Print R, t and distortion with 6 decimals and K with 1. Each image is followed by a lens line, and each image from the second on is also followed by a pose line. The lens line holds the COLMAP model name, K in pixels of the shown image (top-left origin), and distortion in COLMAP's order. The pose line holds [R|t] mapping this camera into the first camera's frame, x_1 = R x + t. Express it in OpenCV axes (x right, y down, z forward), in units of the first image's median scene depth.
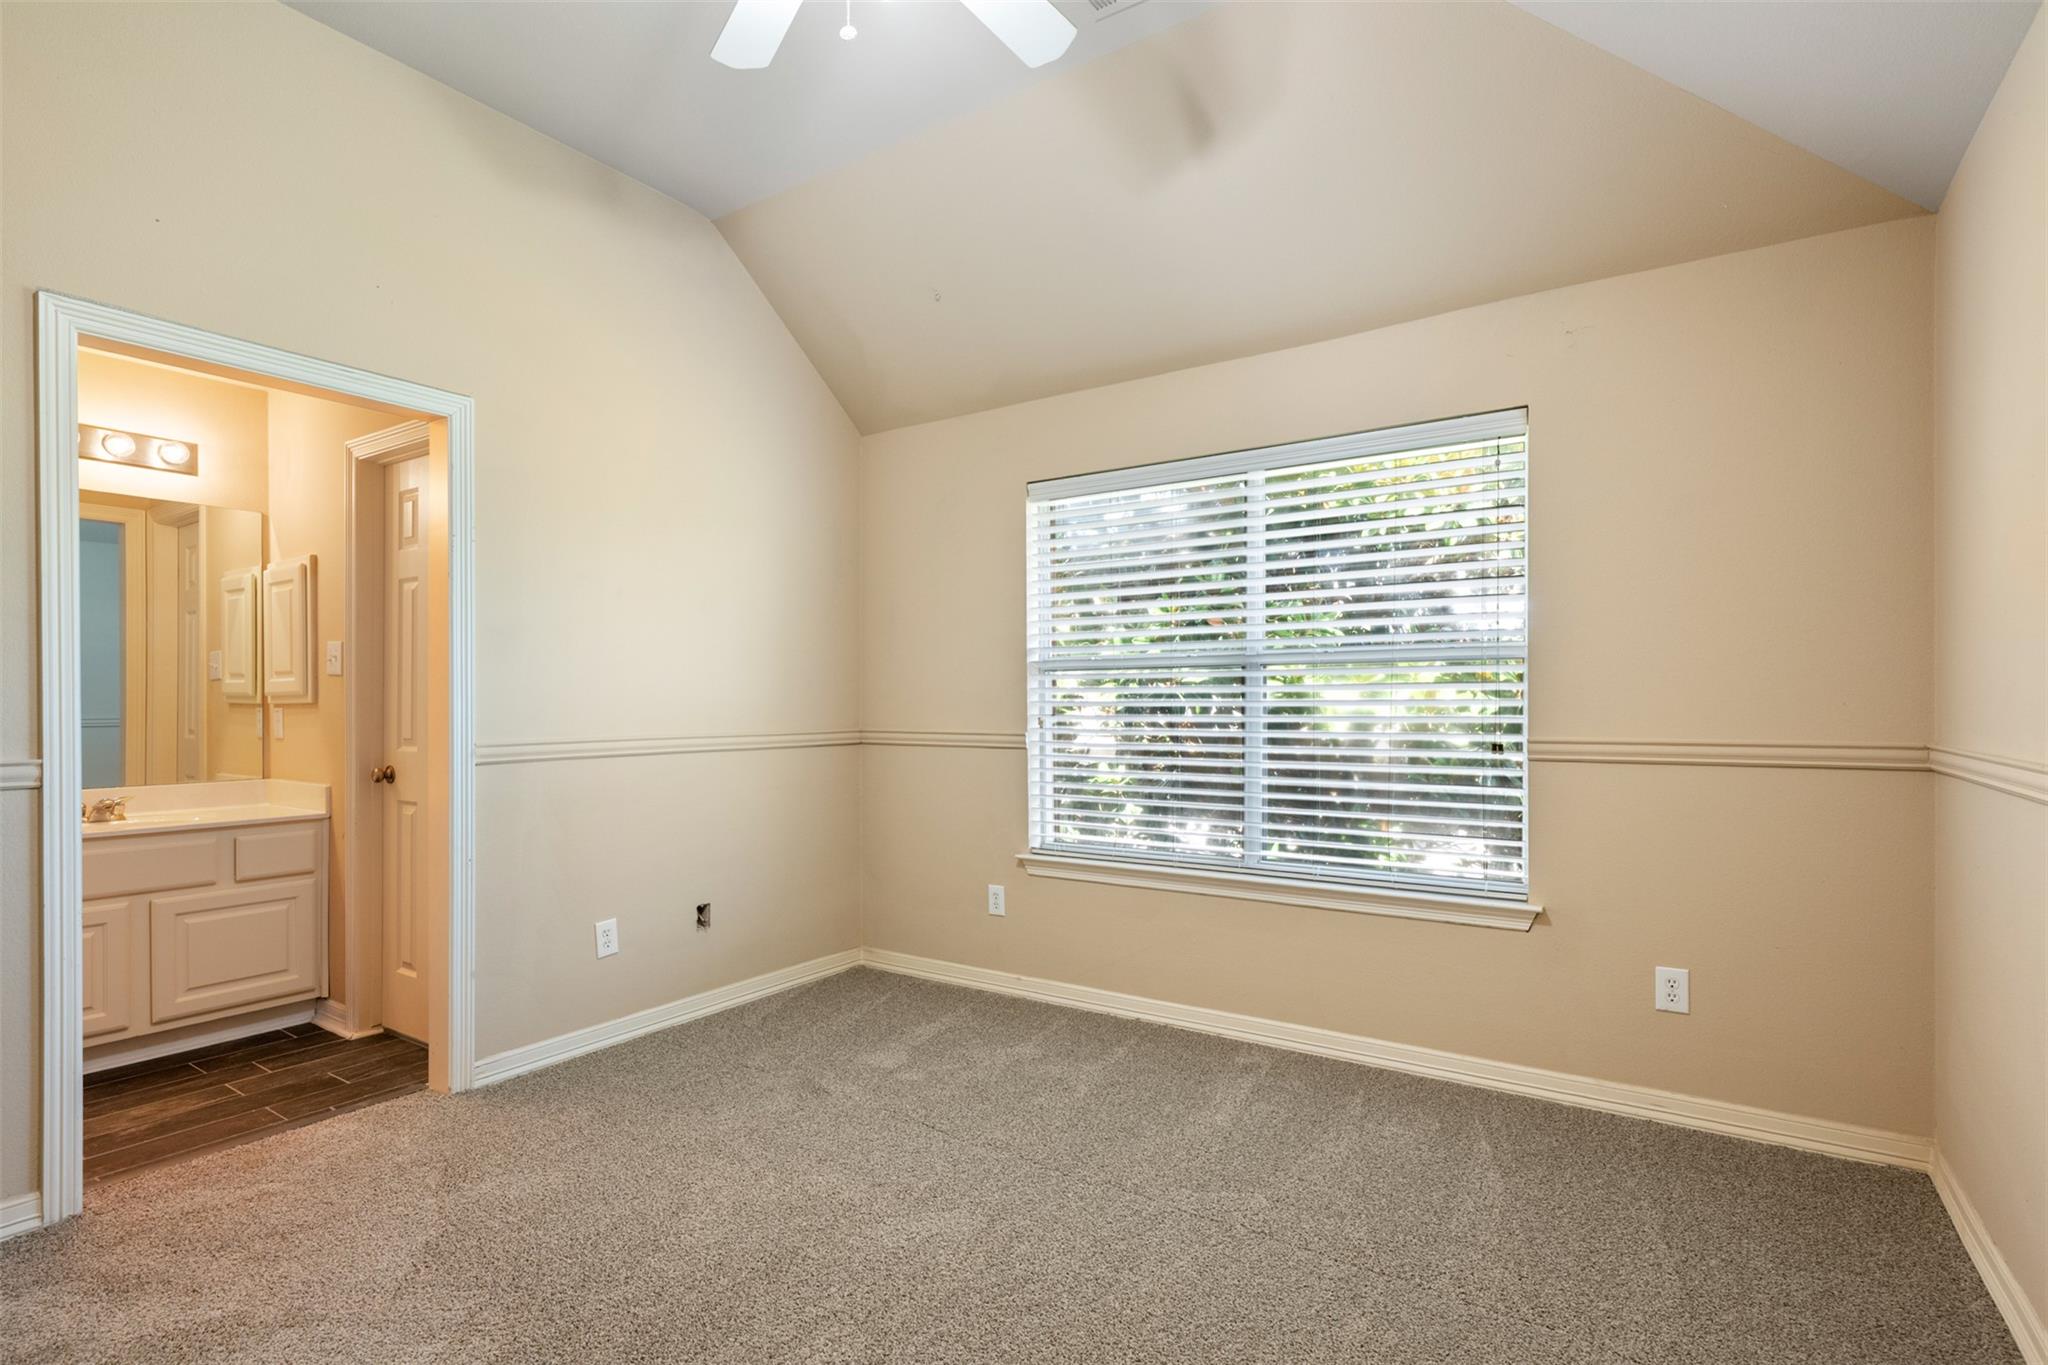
lens RADIAL K [[981.6, 0, 1024.0], [0, 981.6, 682.5], [0, 0, 1]] dist [-0.000050, 0.000090]
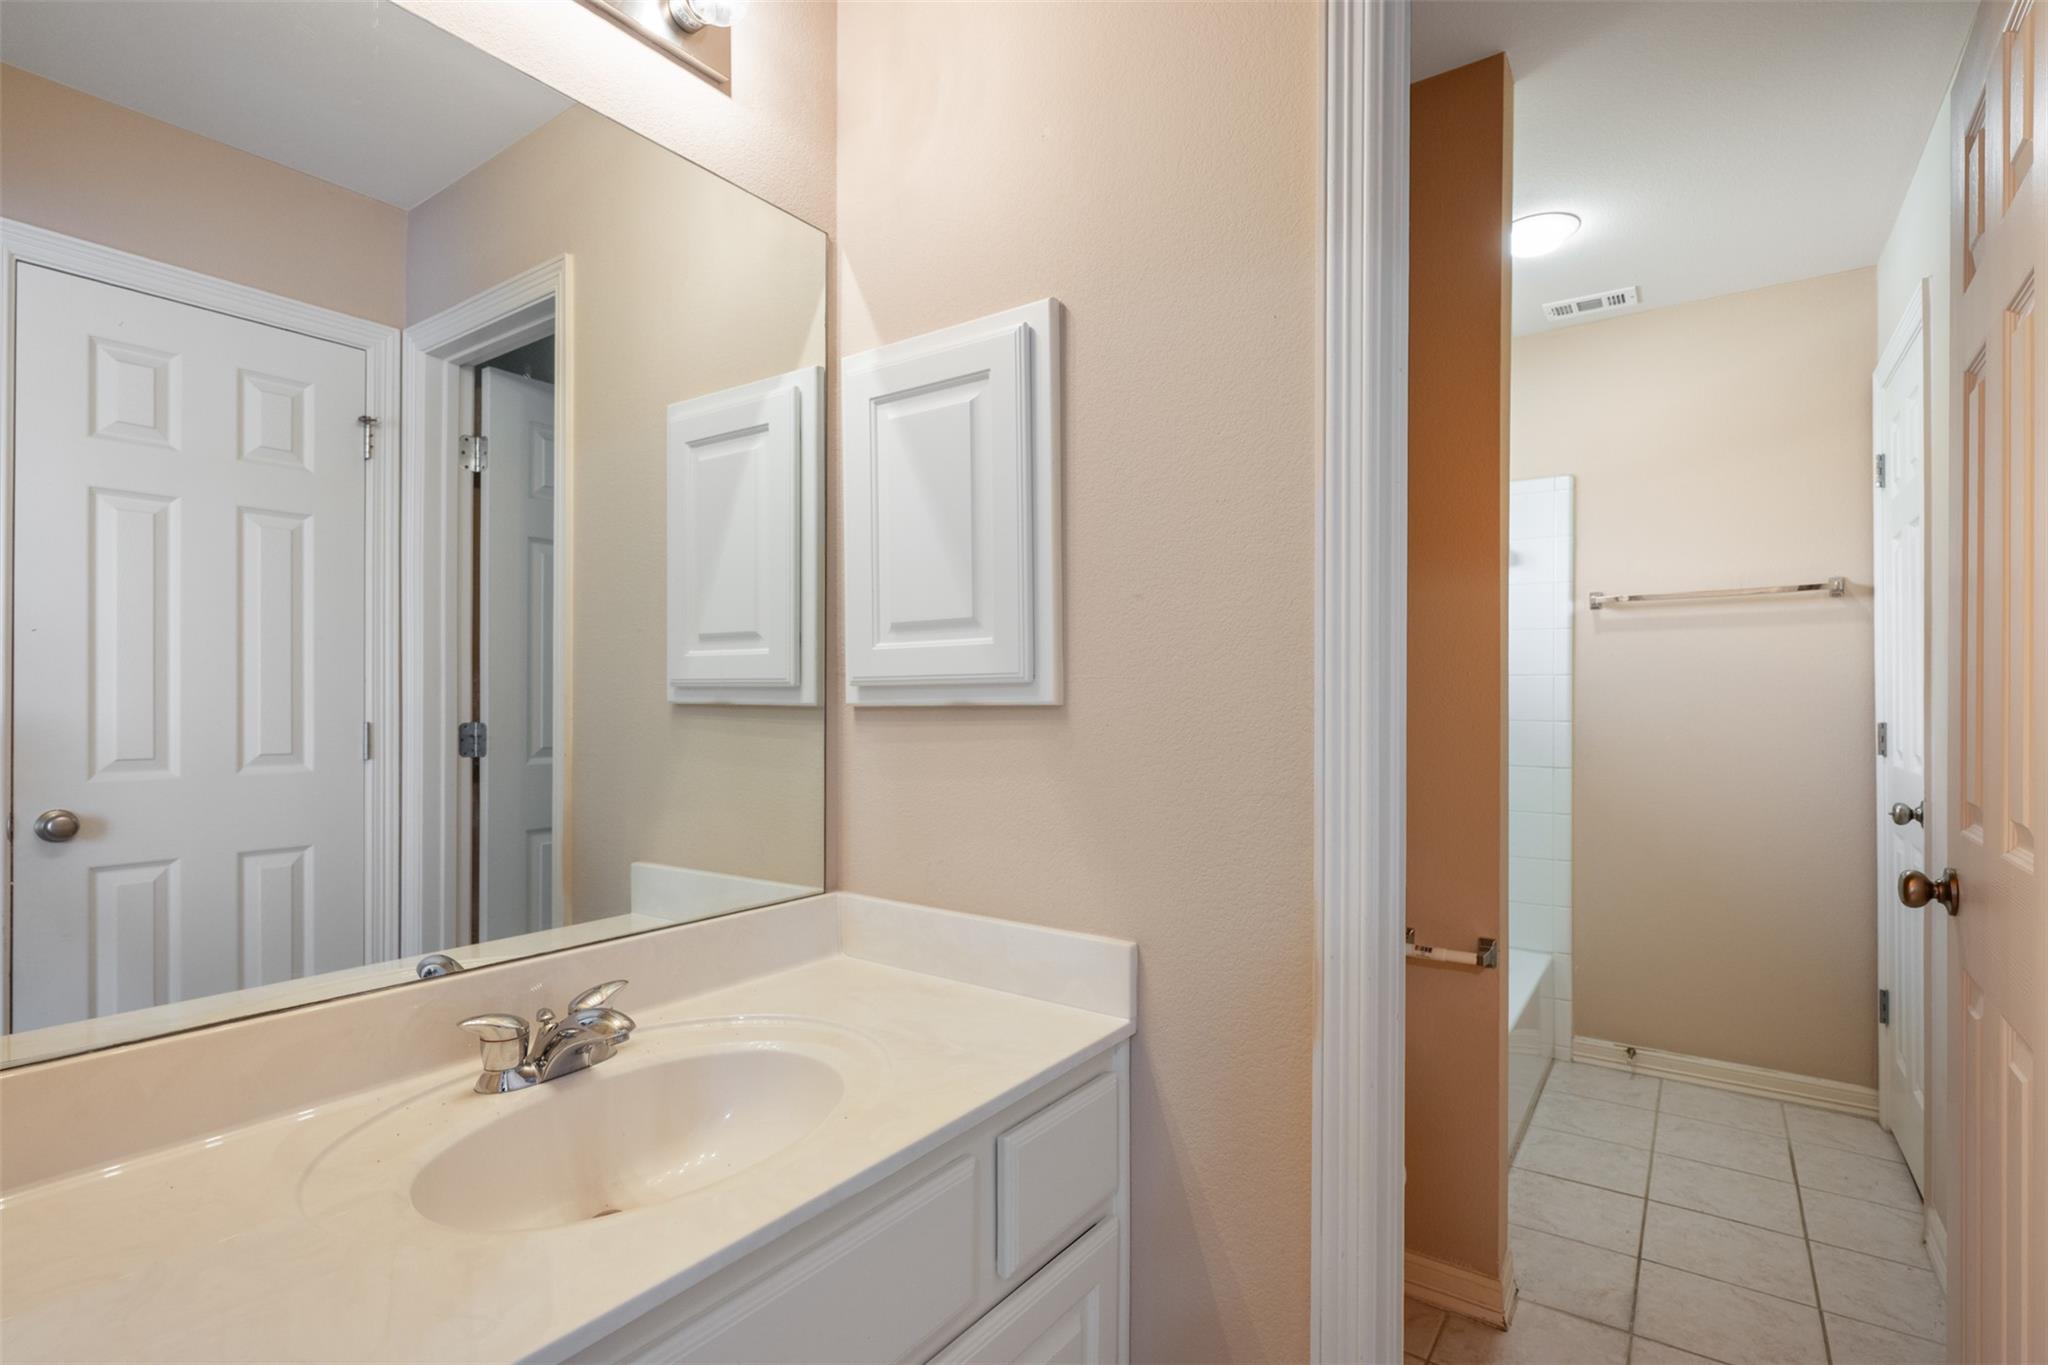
lens RADIAL K [[981.6, 0, 1024.0], [0, 981.6, 682.5], [0, 0, 1]] dist [-0.000050, 0.000090]
pose [[0.999726, 0.007472, -0.022172, -0.683594], [-0.007462, 0.999972, 0.000532, 0.011469], [0.022175, -0.000366, 0.999754, 0.595472]]
